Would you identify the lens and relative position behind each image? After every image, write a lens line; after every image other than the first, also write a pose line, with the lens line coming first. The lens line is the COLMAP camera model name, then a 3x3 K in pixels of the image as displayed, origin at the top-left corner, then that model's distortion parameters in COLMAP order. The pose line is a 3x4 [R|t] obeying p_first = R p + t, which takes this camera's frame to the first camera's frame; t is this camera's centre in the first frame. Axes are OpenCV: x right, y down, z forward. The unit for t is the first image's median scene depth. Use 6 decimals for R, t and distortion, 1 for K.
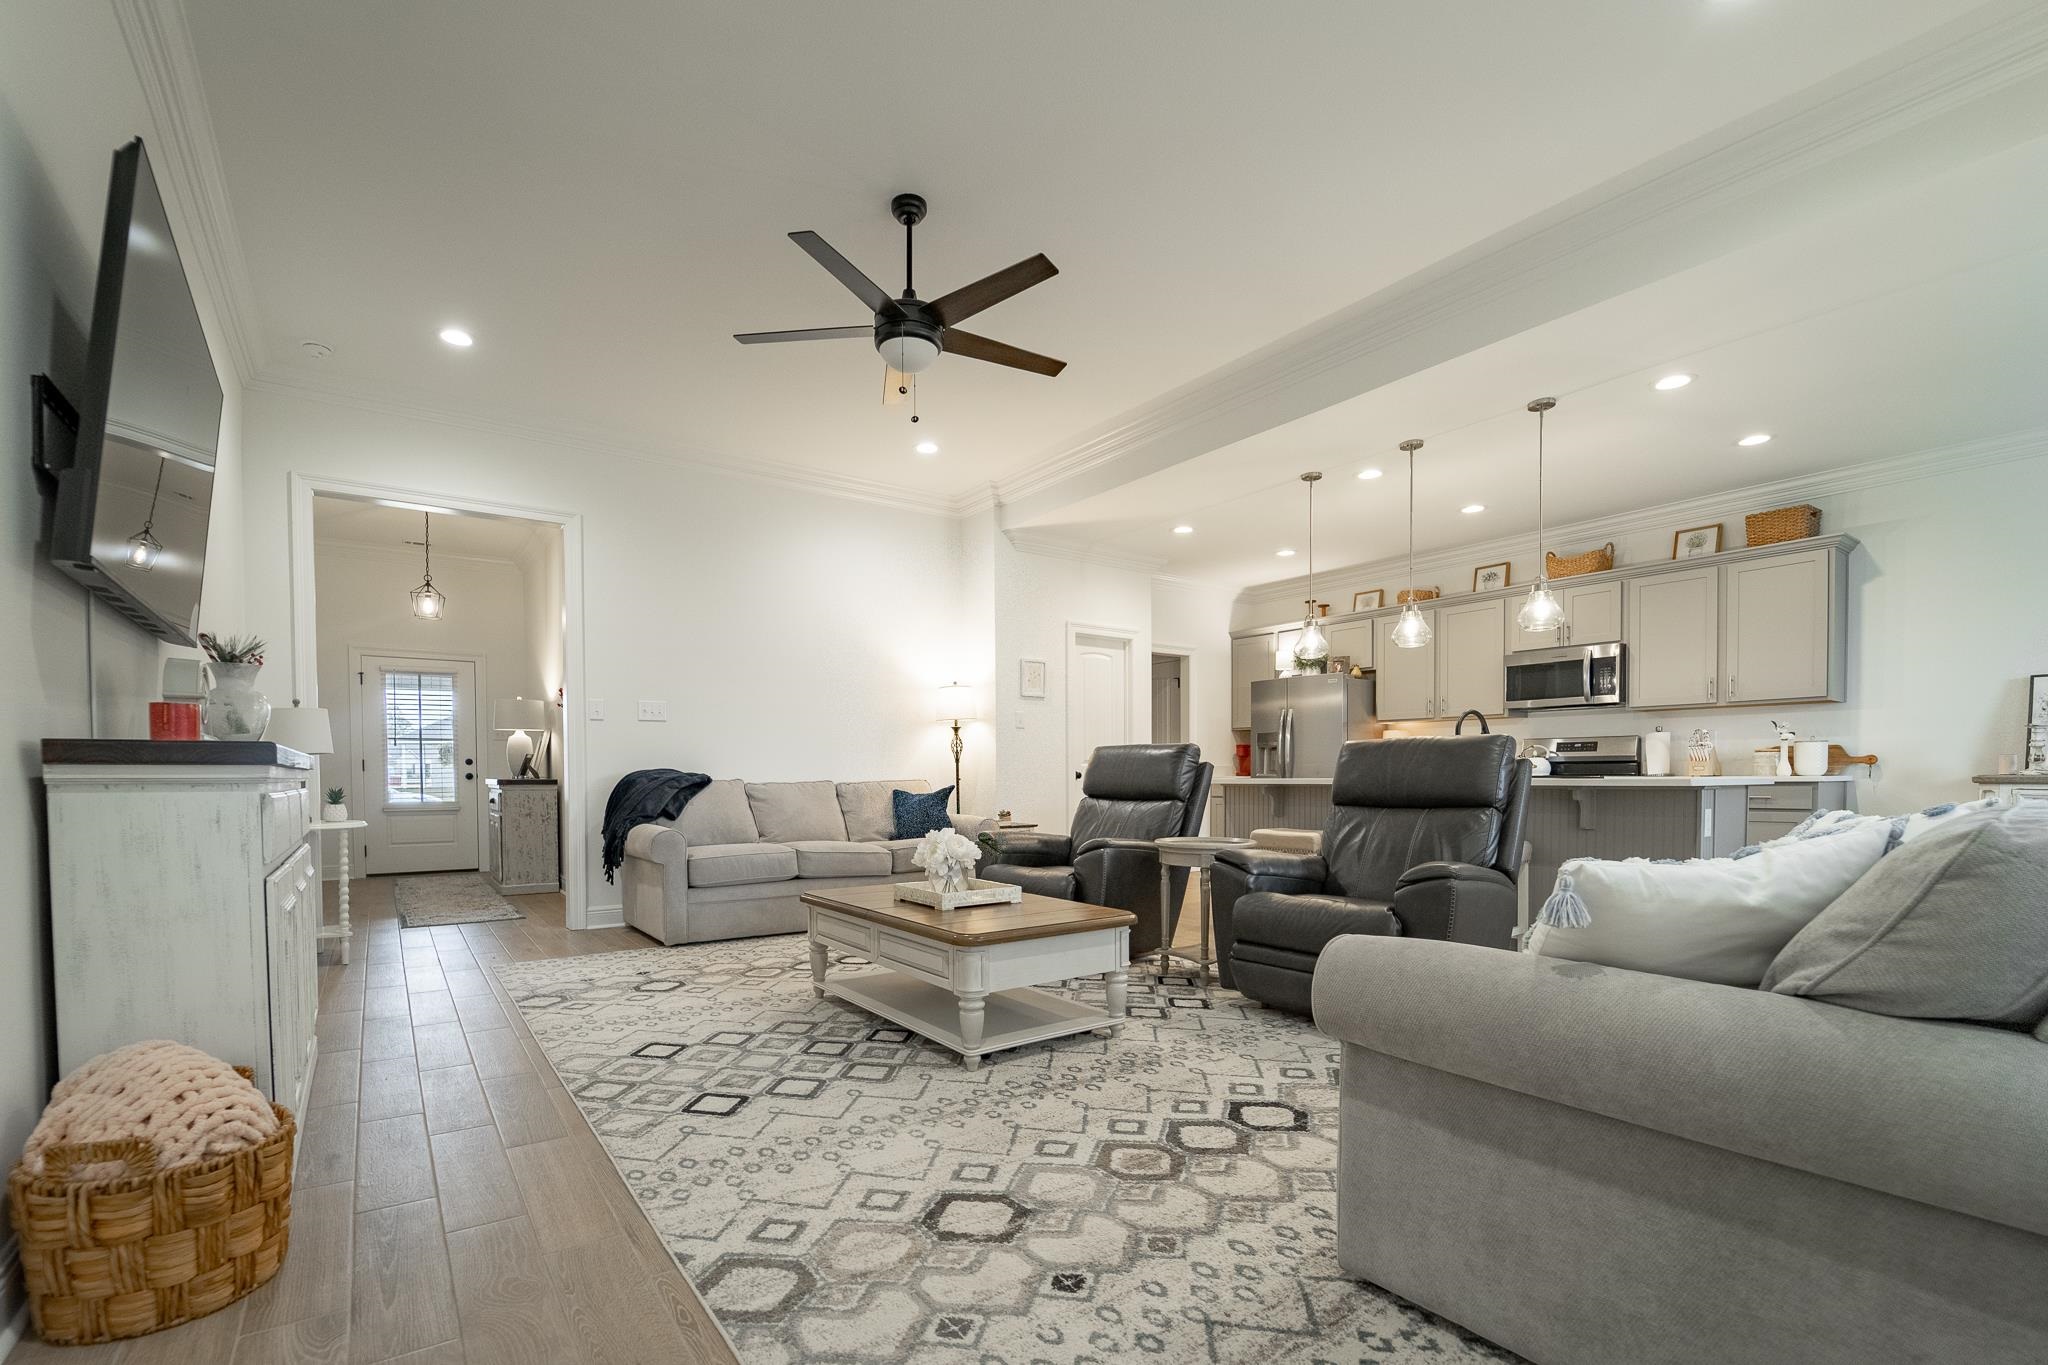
lens RADIAL K [[855.2, 0, 1000.9], [0, 855.2, 789.6], [0, 0, 1]] dist [-0.016342, -0.000665]
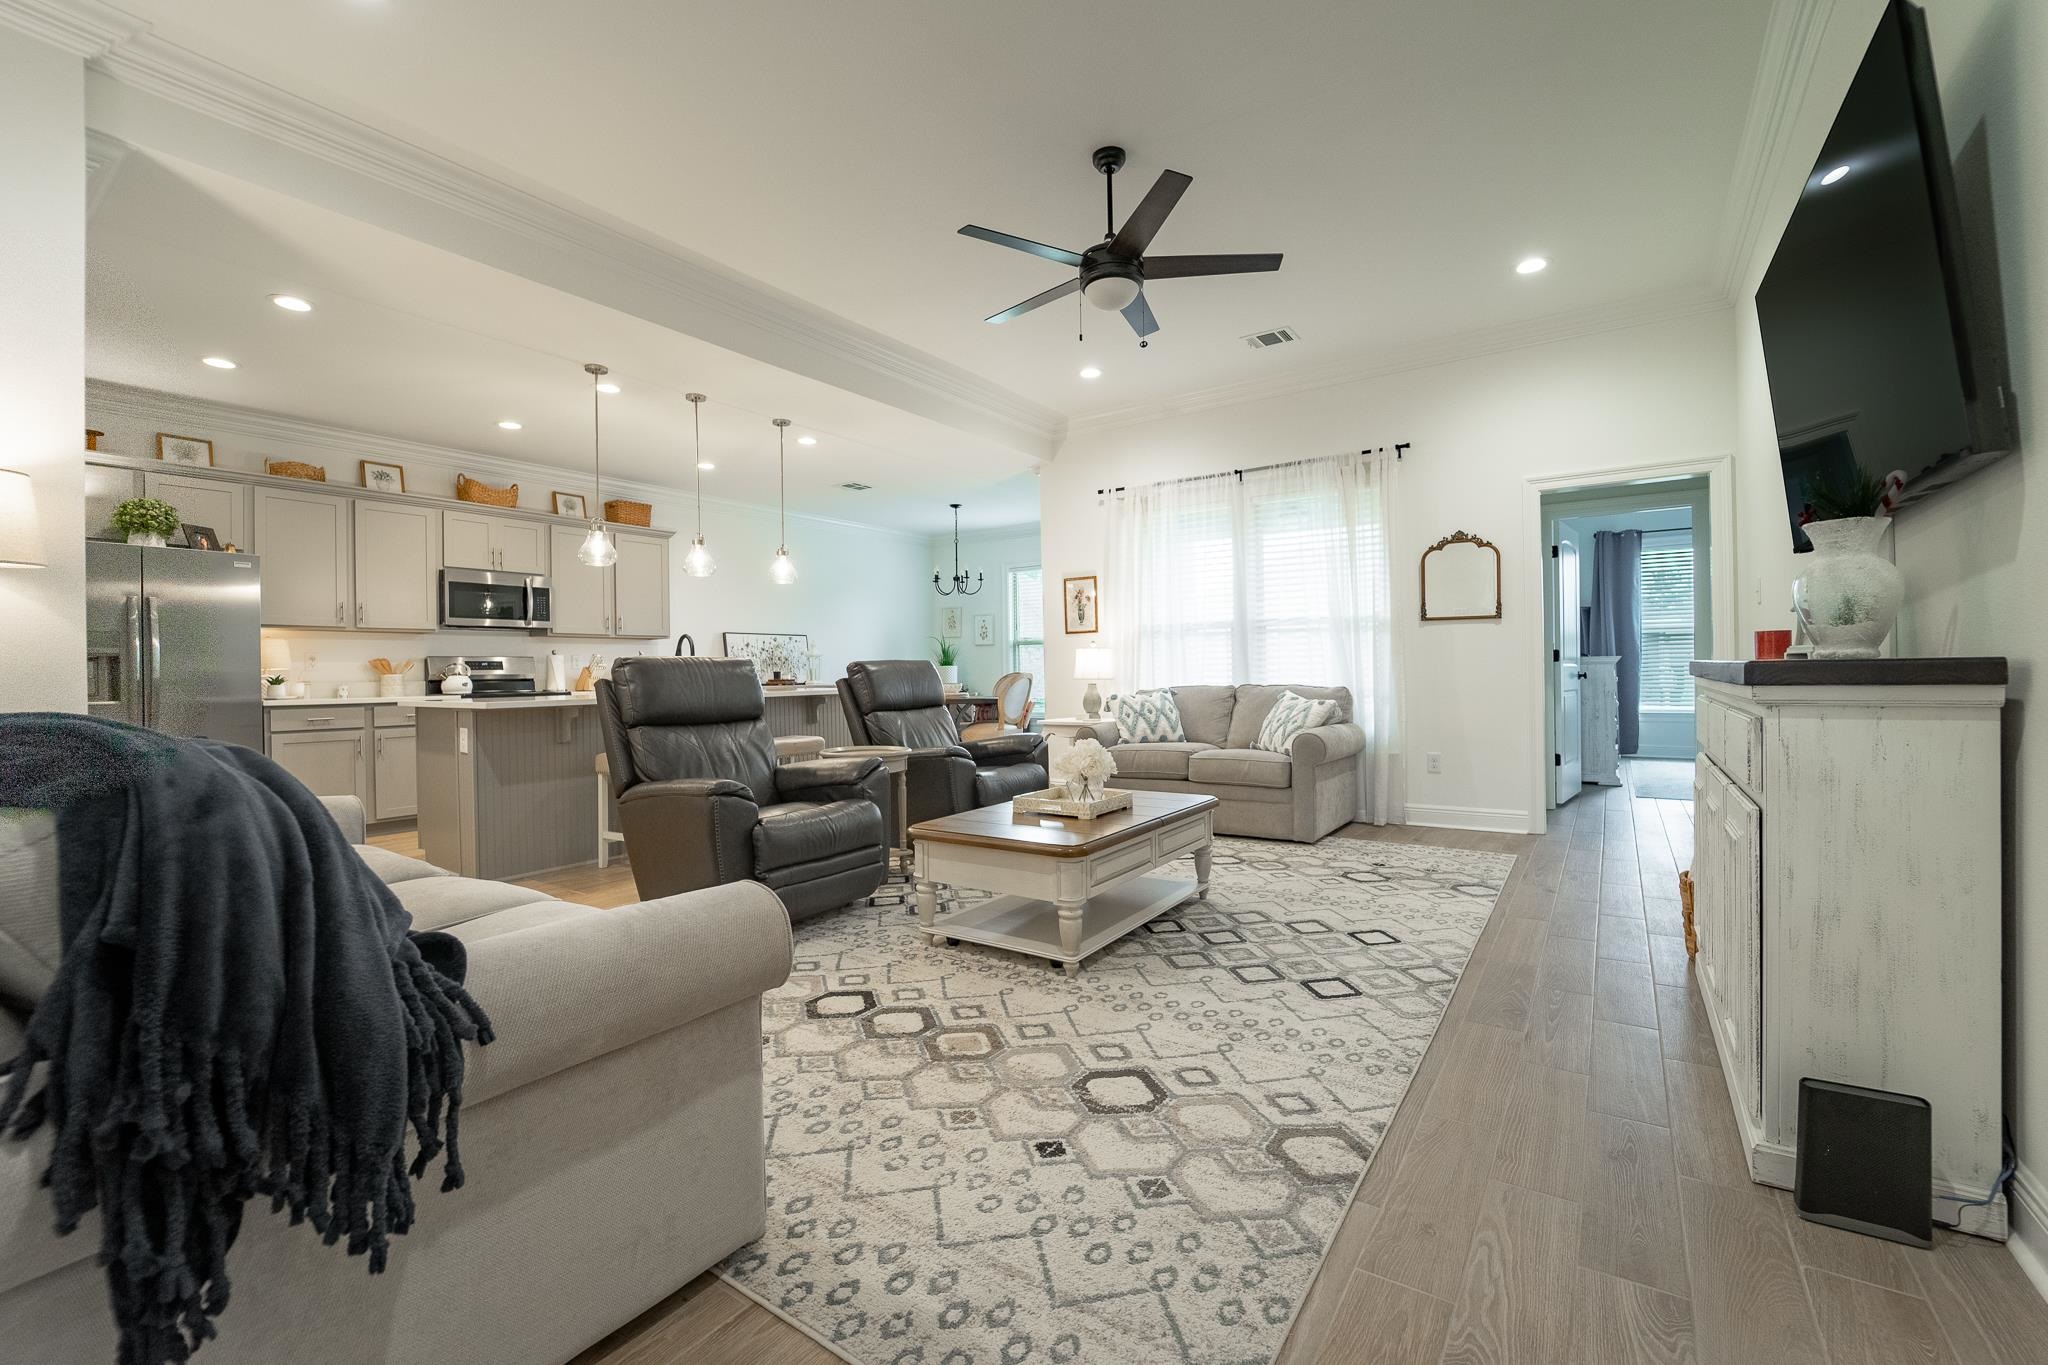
lens RADIAL K [[855.2, 0, 1012.5], [0, 855.2, 672.0], [0, 0, 1]] dist [-0.016342, -0.000665]
pose [[-0.315812, 0.011753, 0.948749, -0.634140], [0.037927, 0.999280, 0.000246, -0.024226], [-0.948063, 0.036061, -0.316031, 0.873185]]
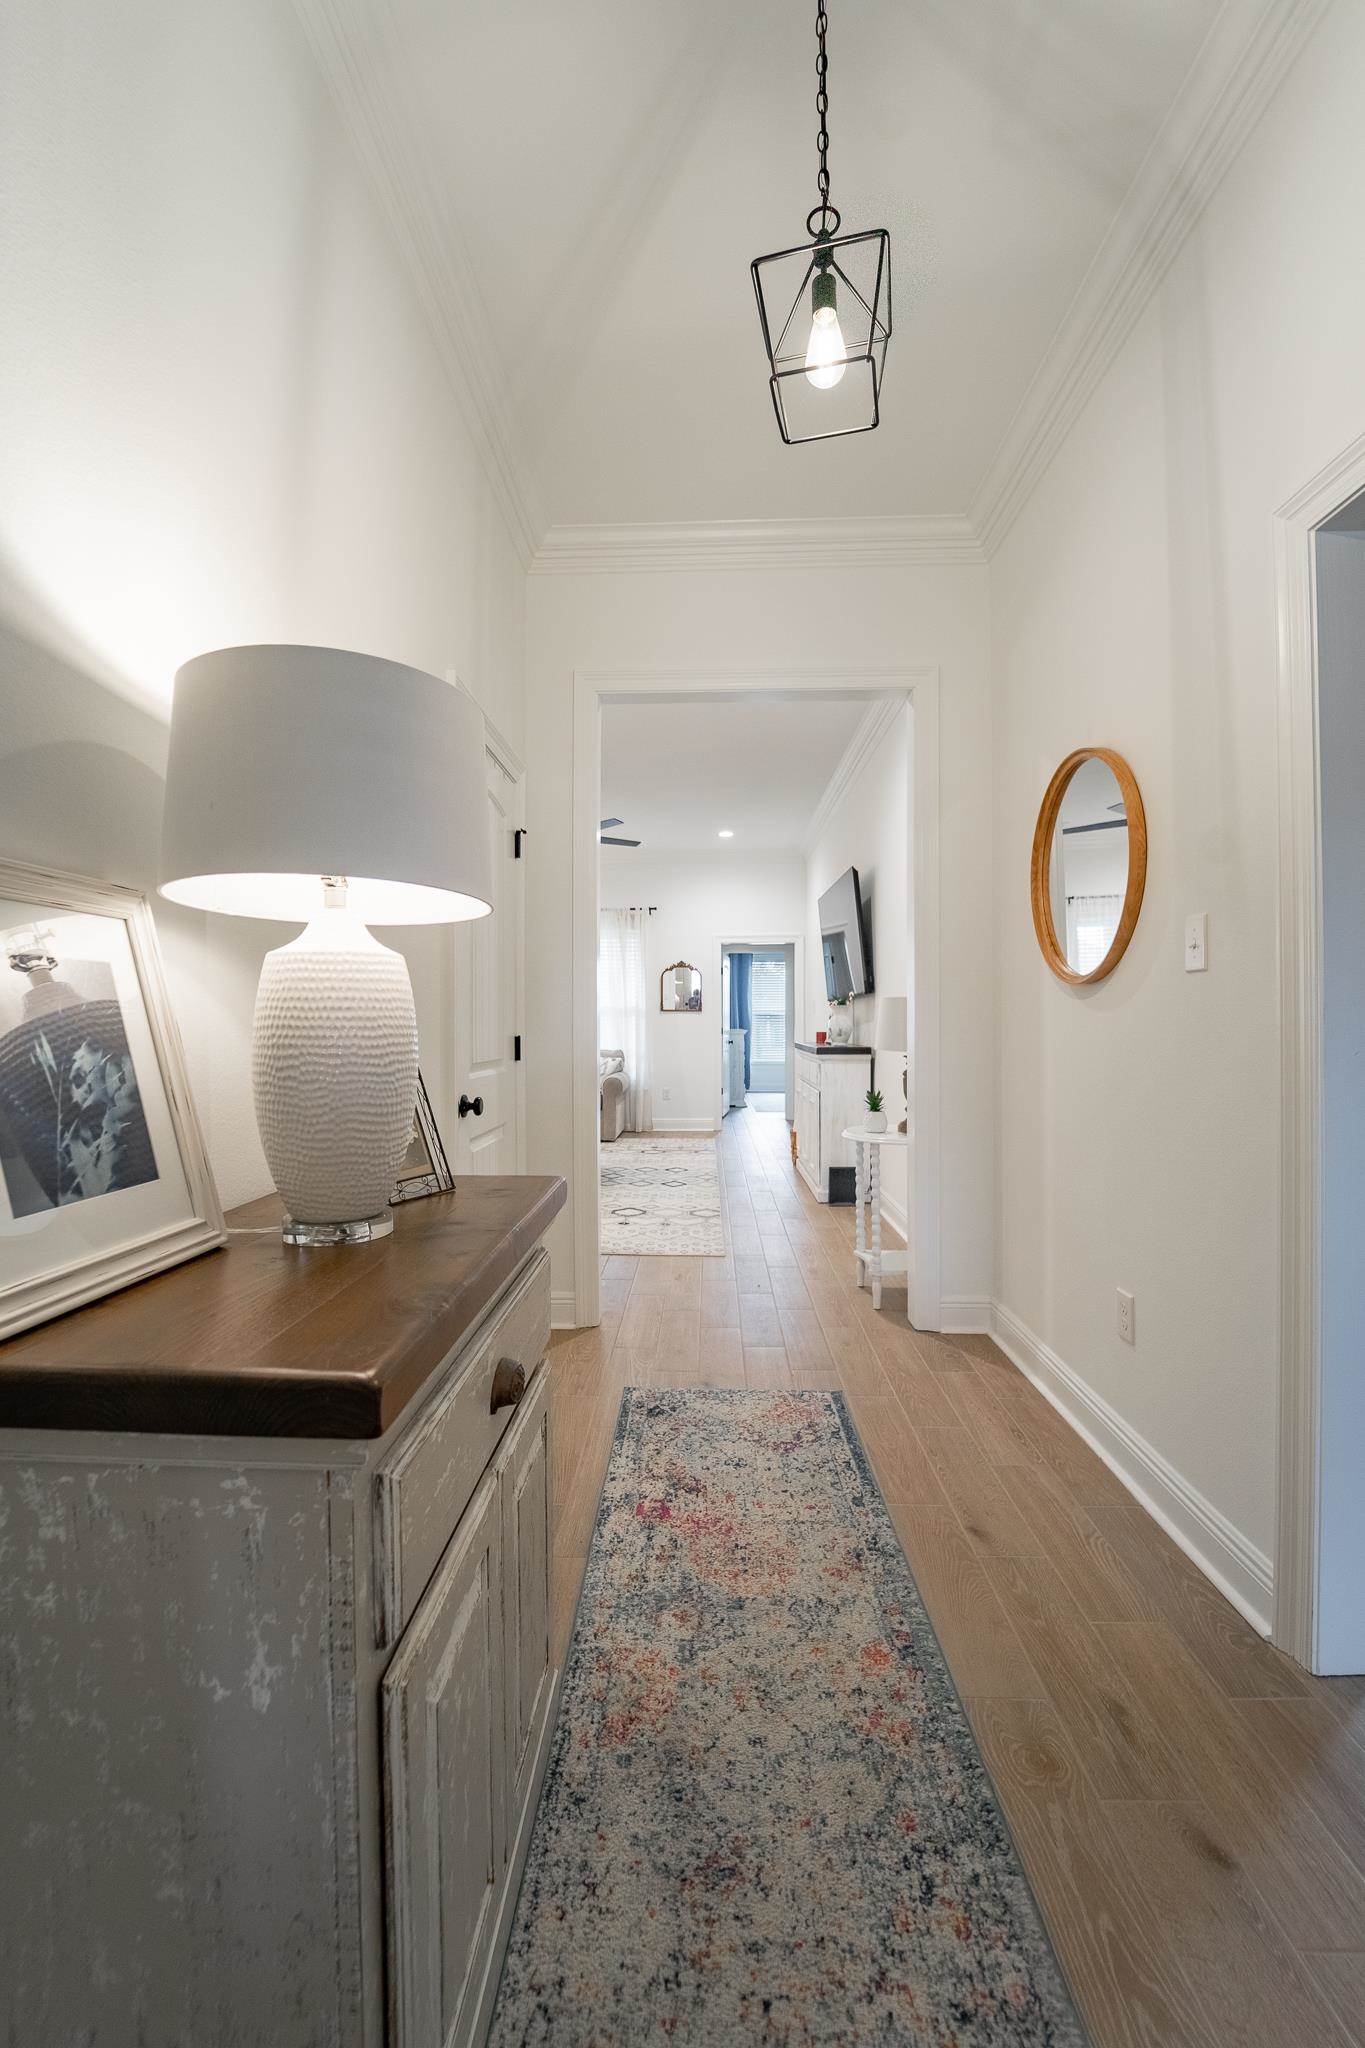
lens RADIAL K [[855.2, 0, 685.9], [0, 855.2, 1024.1], [0, 0, 1]] dist [-0.016342, -0.000665]
pose [[-0.790788, 0.008159, 0.612036, -0.943270], [0.021197, 0.999676, 0.014061, -0.064848], [-0.611723, 0.024093, -0.790705, 1.453463]]
